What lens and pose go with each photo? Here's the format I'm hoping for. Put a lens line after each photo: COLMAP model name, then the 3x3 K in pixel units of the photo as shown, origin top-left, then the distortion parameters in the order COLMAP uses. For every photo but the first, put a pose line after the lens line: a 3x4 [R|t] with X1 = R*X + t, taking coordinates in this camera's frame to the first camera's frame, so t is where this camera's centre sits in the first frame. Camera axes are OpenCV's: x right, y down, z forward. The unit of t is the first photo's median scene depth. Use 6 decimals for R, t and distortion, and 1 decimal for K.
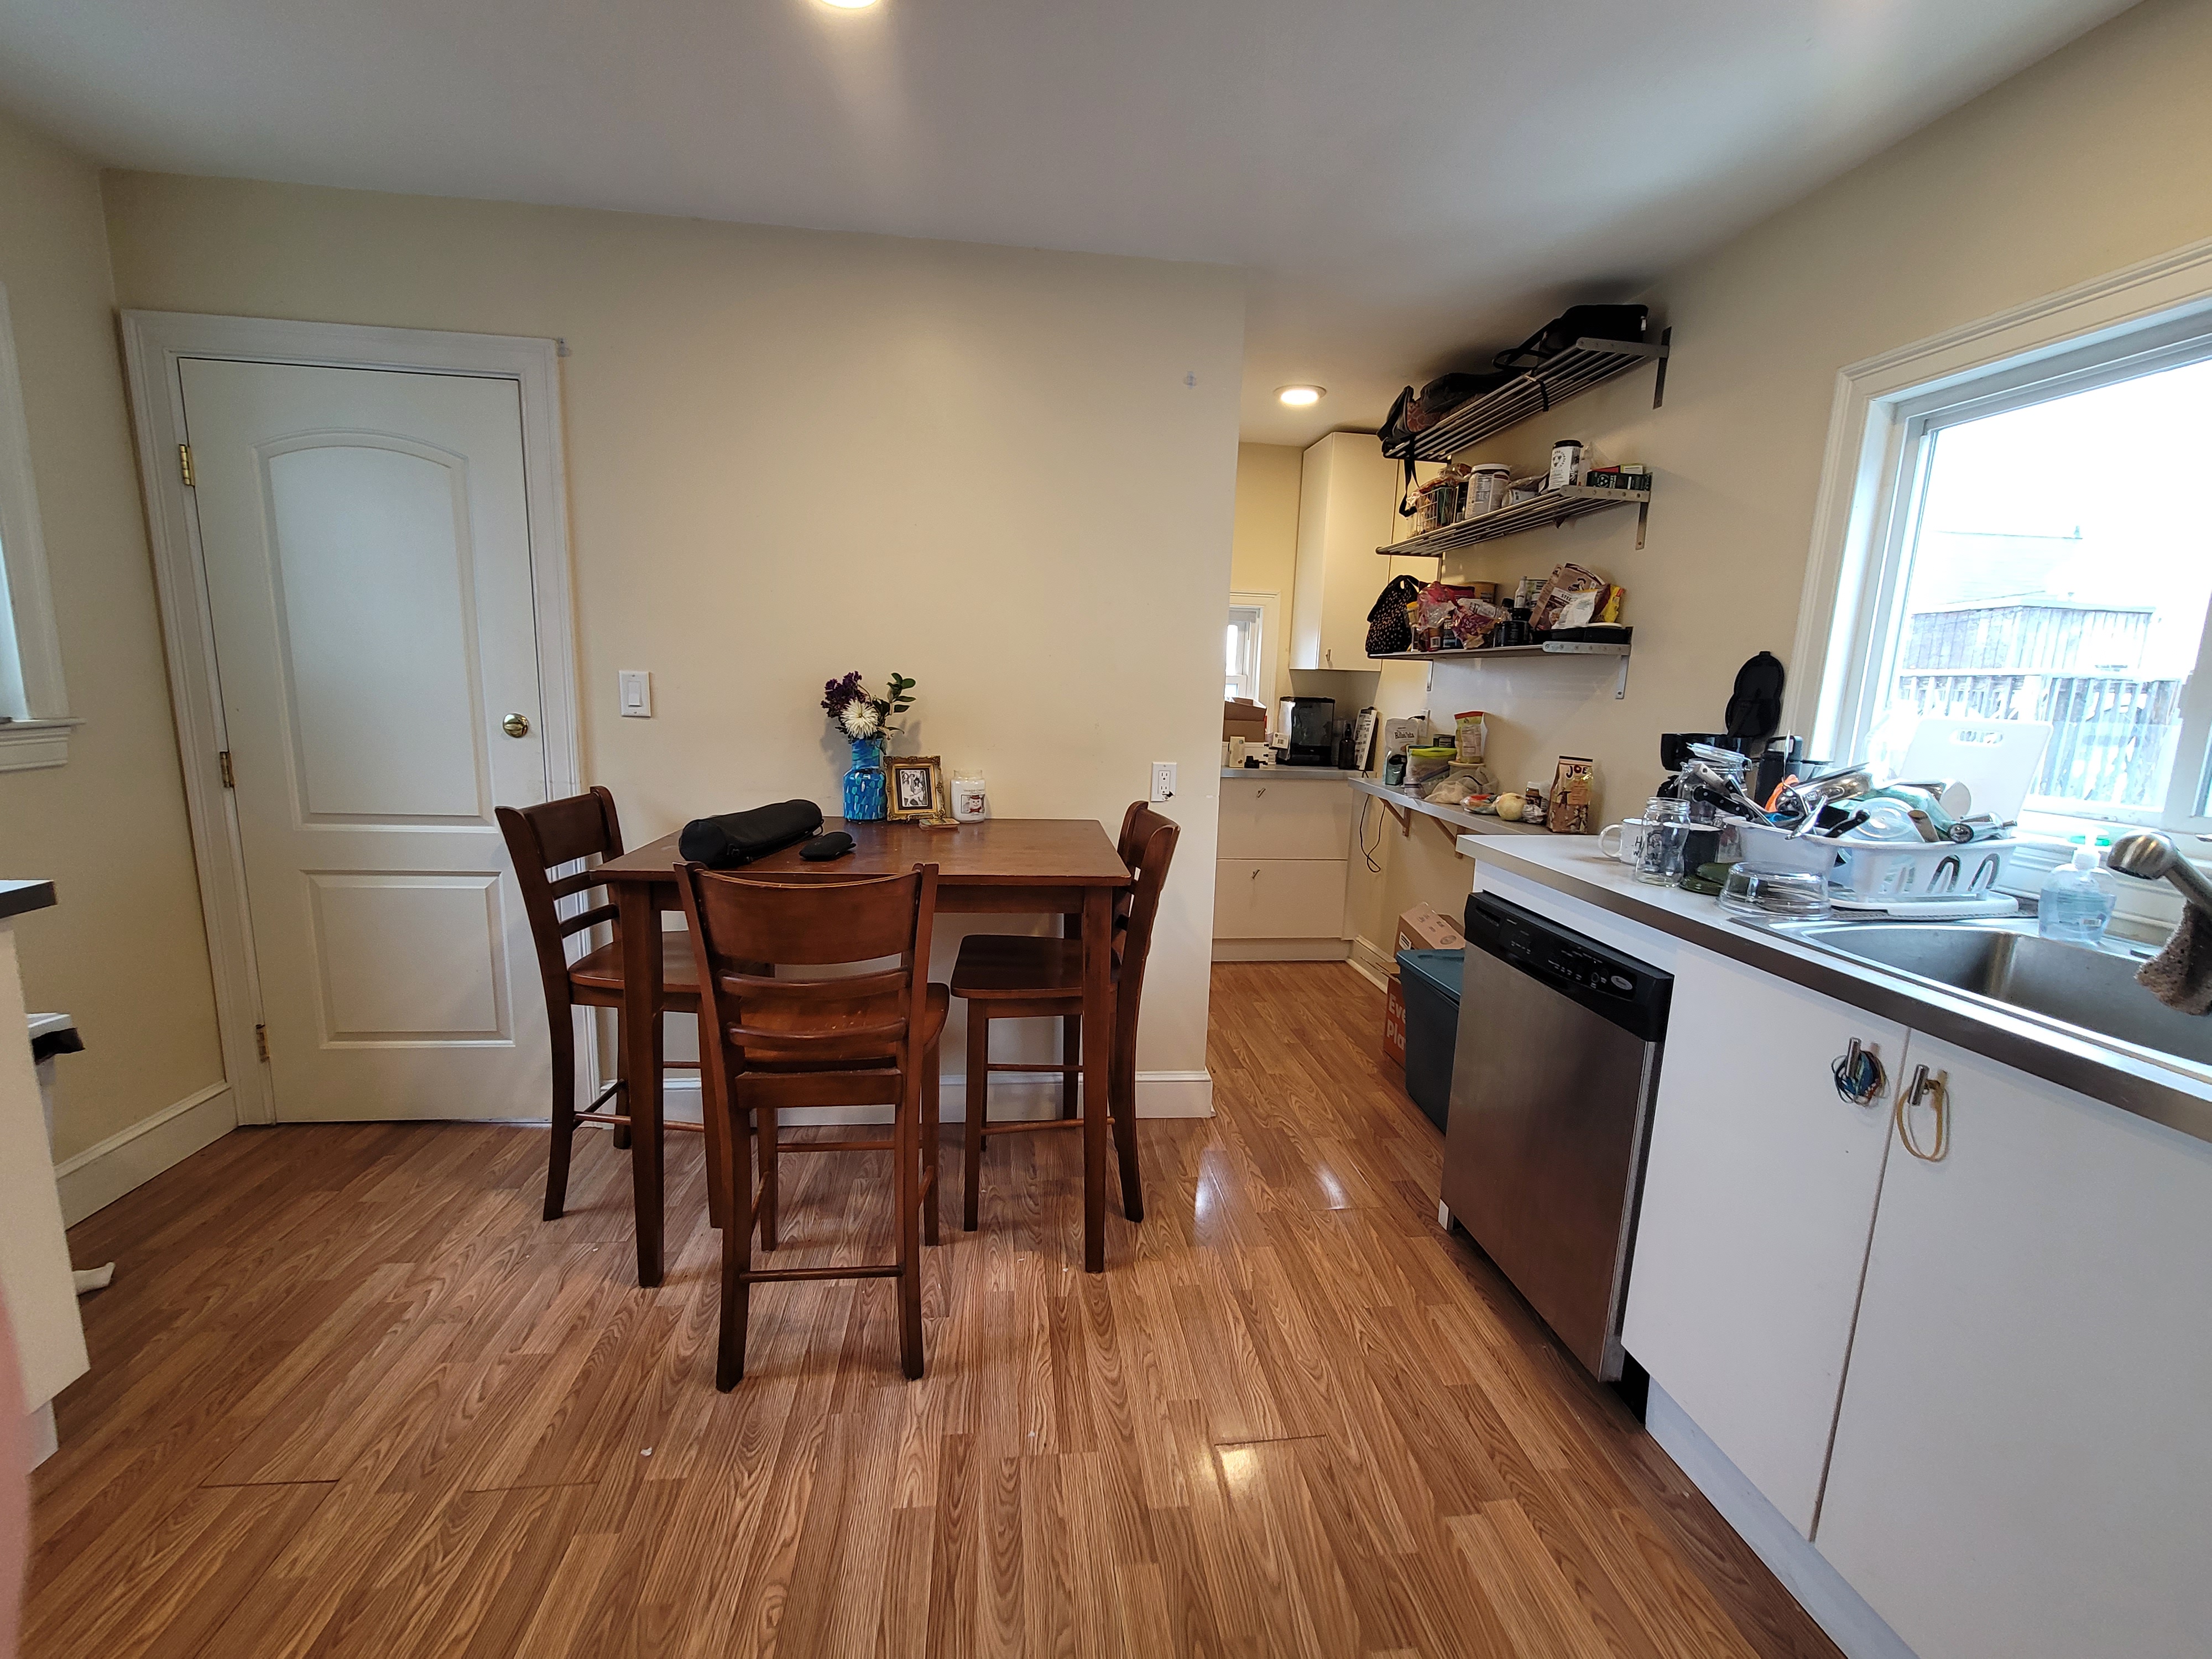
lens RADIAL K [[907.0, 0, 1111.4], [0, 907.0, 831.6], [0, 0, 1]] dist [-0.009345, 0.000371]
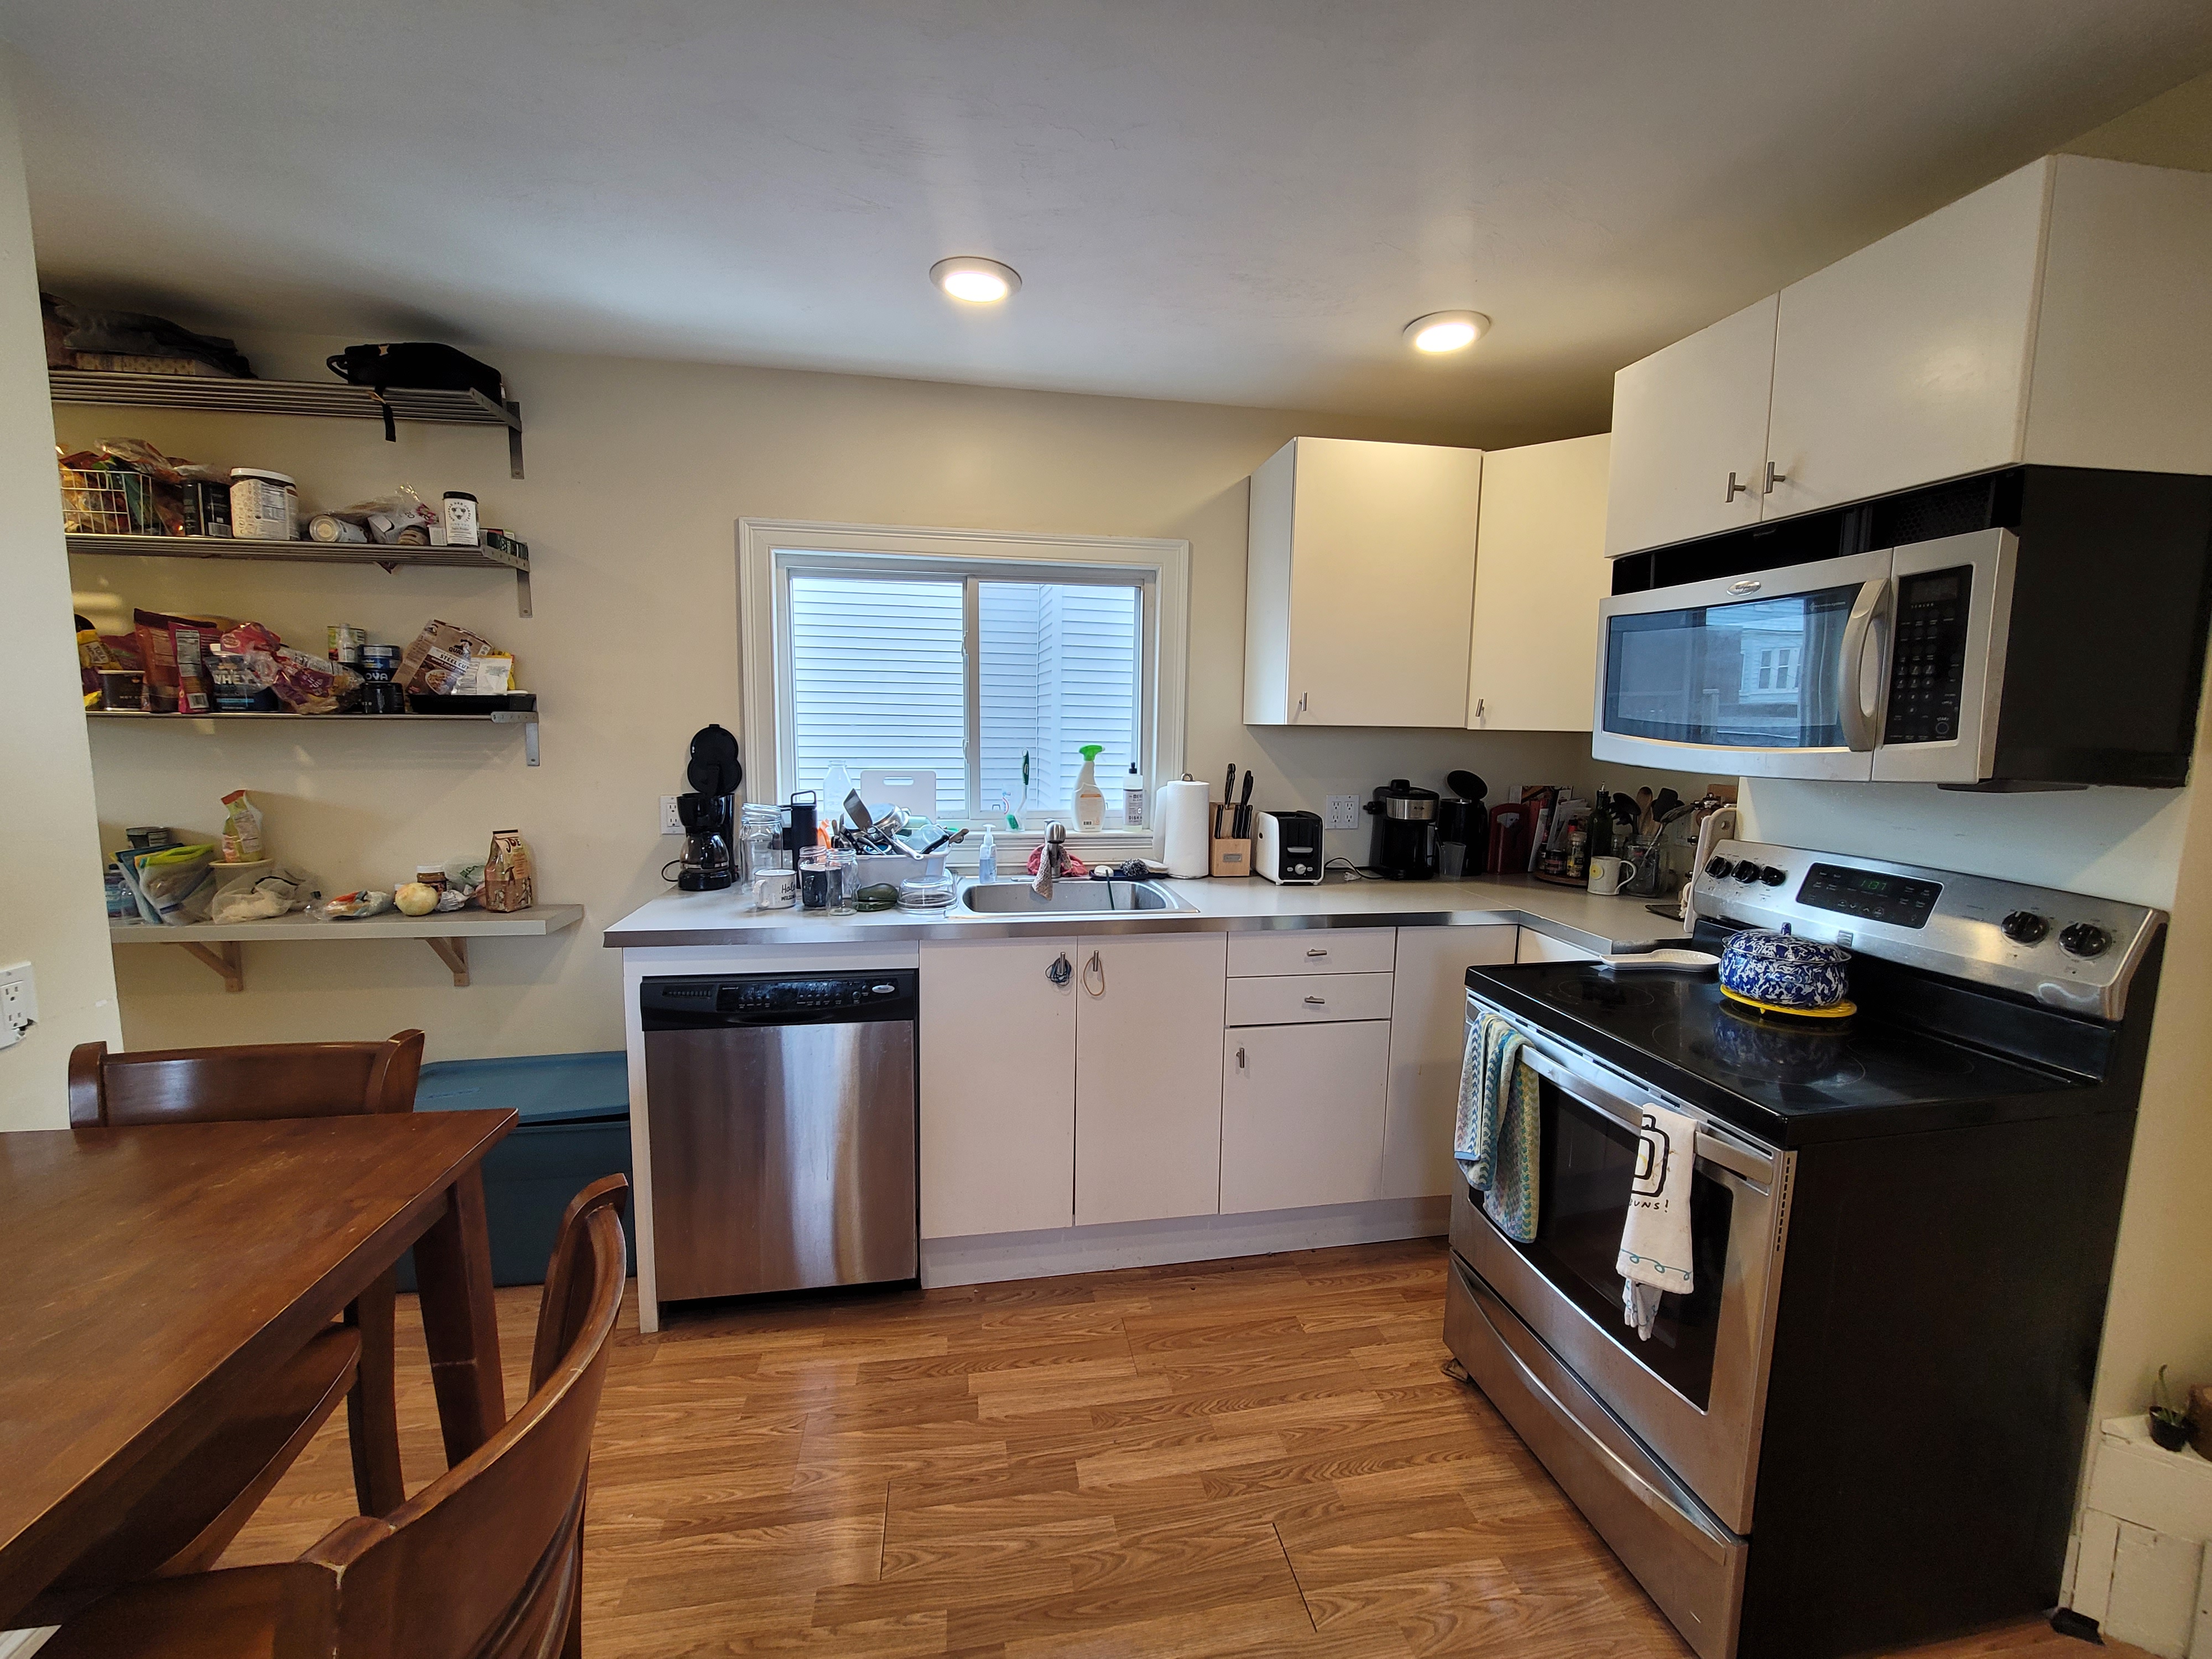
lens RADIAL K [[905.4, 0, 1113.1], [0, 905.4, 827.6], [0, 0, 1]] dist [-0.007738, 0.000577]
pose [[-0.045452, -0.149193, 0.987763, -0.614547], [0.153982, 0.975921, 0.154490, -0.183385], [-0.987028, 0.159120, -0.021385, 0.547067]]
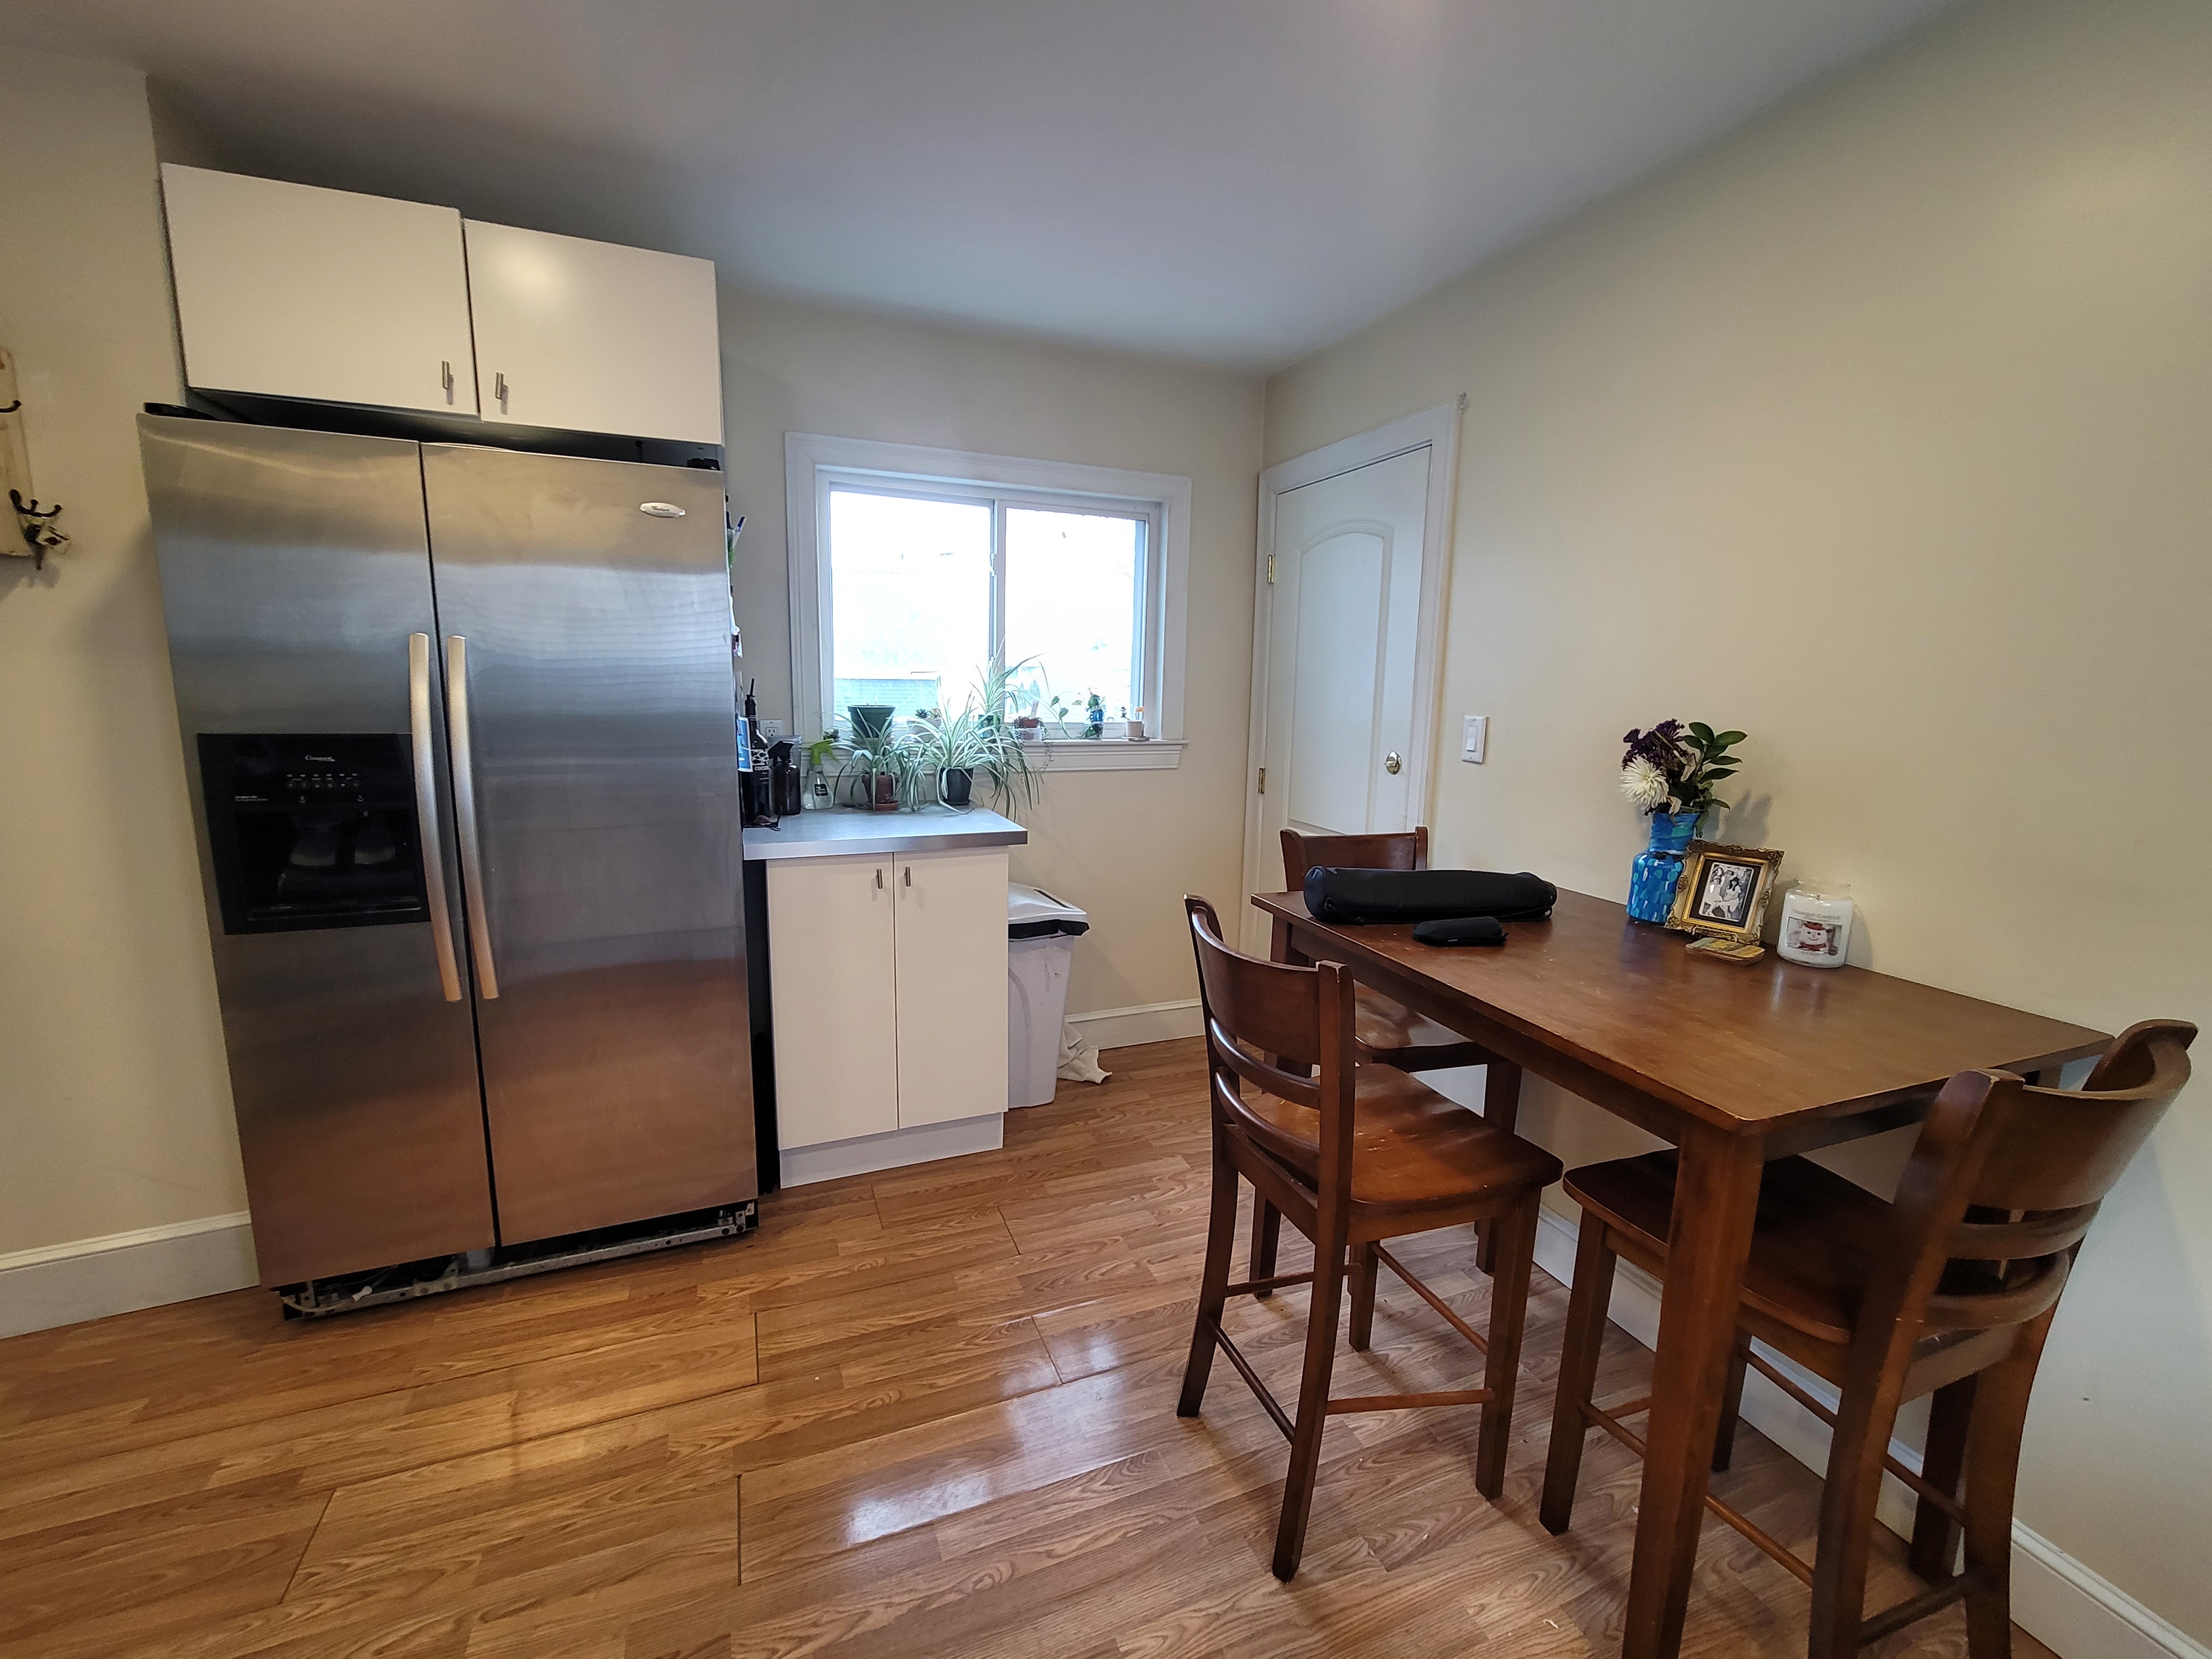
lens RADIAL K [[905.4, 0, 1113.1], [0, 905.4, 827.6], [0, 0, 1]] dist [-0.007738, 0.000577]
pose [[0.263559, 0.128821, -0.956003, 0.394334], [-0.177741, 0.980560, 0.083129, -0.090996], [0.948127, 0.148012, 0.281332, 0.480454]]
